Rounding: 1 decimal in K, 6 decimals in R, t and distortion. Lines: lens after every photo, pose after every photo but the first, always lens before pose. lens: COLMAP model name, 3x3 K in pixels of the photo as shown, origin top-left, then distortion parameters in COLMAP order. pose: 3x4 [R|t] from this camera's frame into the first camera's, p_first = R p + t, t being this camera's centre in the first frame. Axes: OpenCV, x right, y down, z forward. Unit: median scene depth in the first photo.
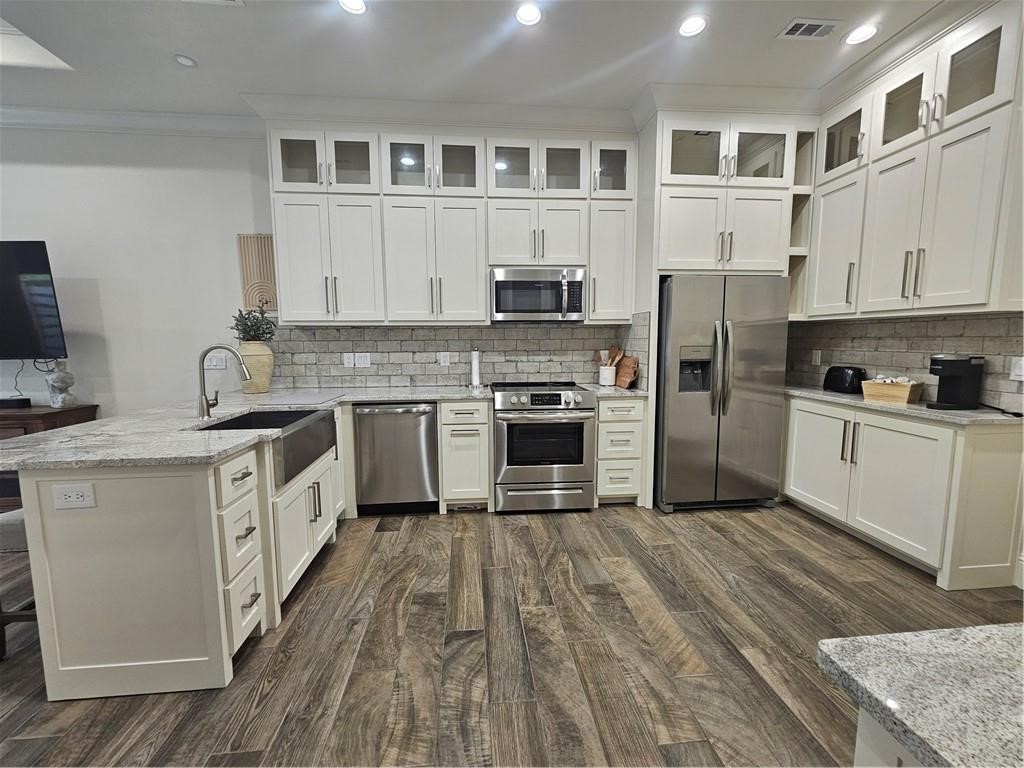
lens RADIAL K [[418.1, 0, 512.0], [0, 418.1, 384.0], [0, 0, 1]] dist [-0.002240, -0.000433]
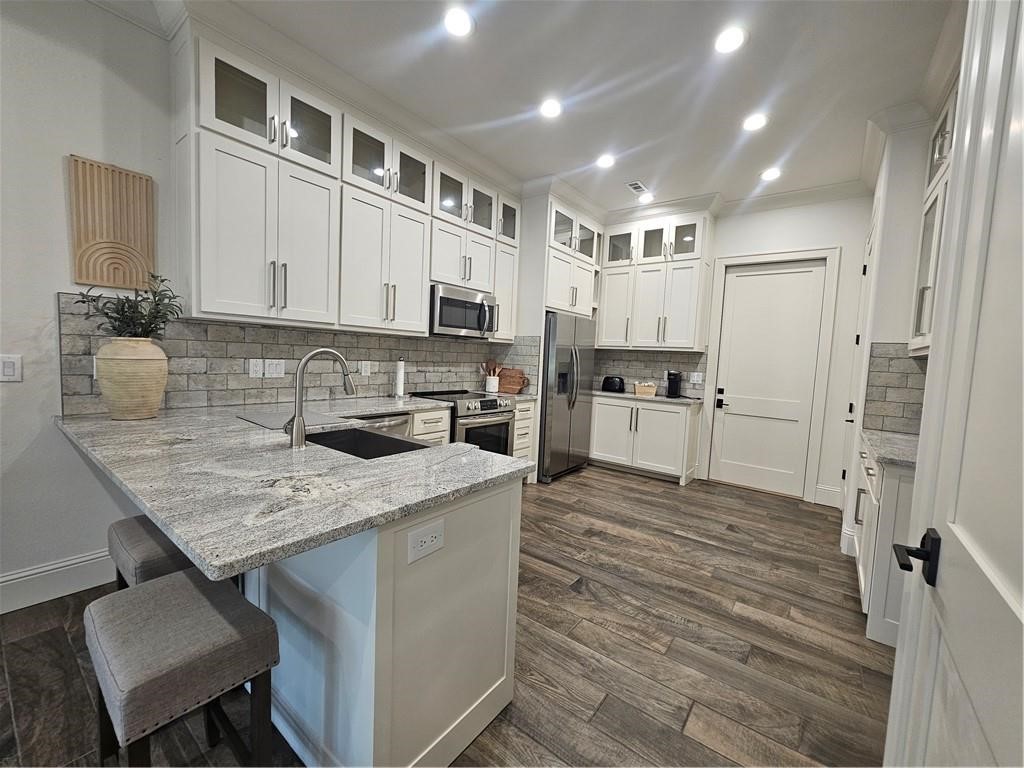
lens RADIAL K [[415.2, 0, 512.0], [0, 415.2, 384.0], [0, 0, 1]] dist [0.001786, -0.000248]
pose [[0.678495, -0.013608, 0.734479, -0.709827], [0.029482, 0.999527, -0.008716, -0.008800], [-0.734014, 0.027568, 0.678575, 0.155357]]
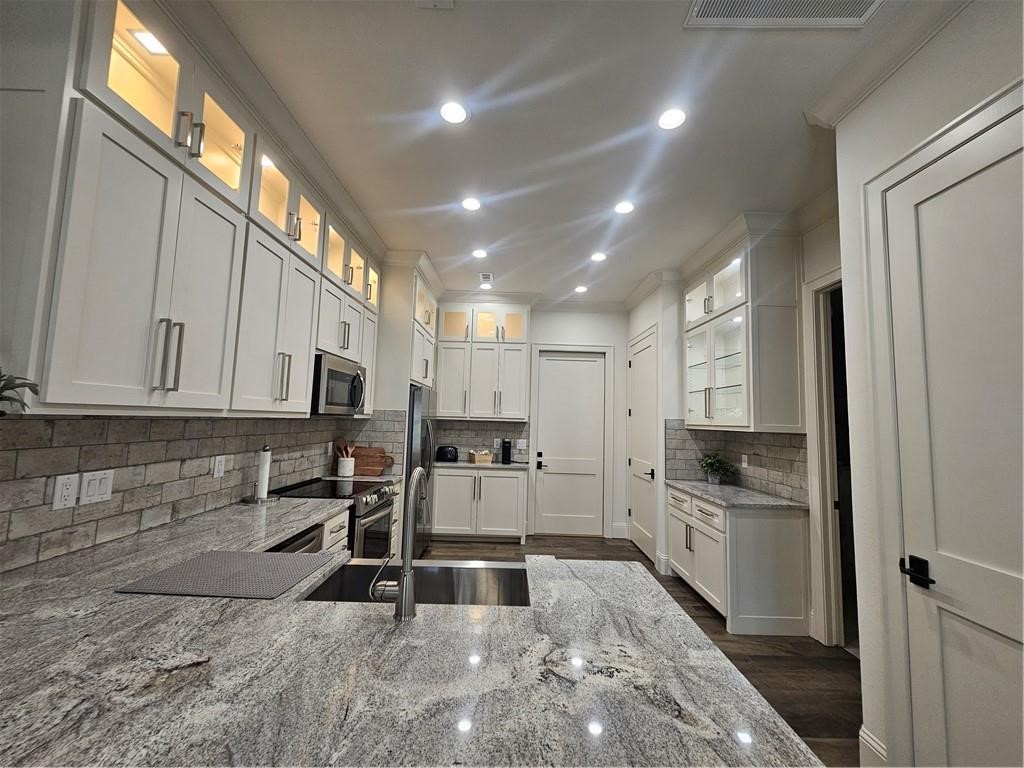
lens RADIAL K [[415.2, 0, 512.0], [0, 415.2, 384.0], [0, 0, 1]] dist [0.001786, -0.000248]
pose [[0.094047, 0.094735, 0.991050, -0.880086], [0.077694, 0.991728, -0.102172, -0.098194], [-0.992532, 0.086607, 0.085909, 0.555628]]
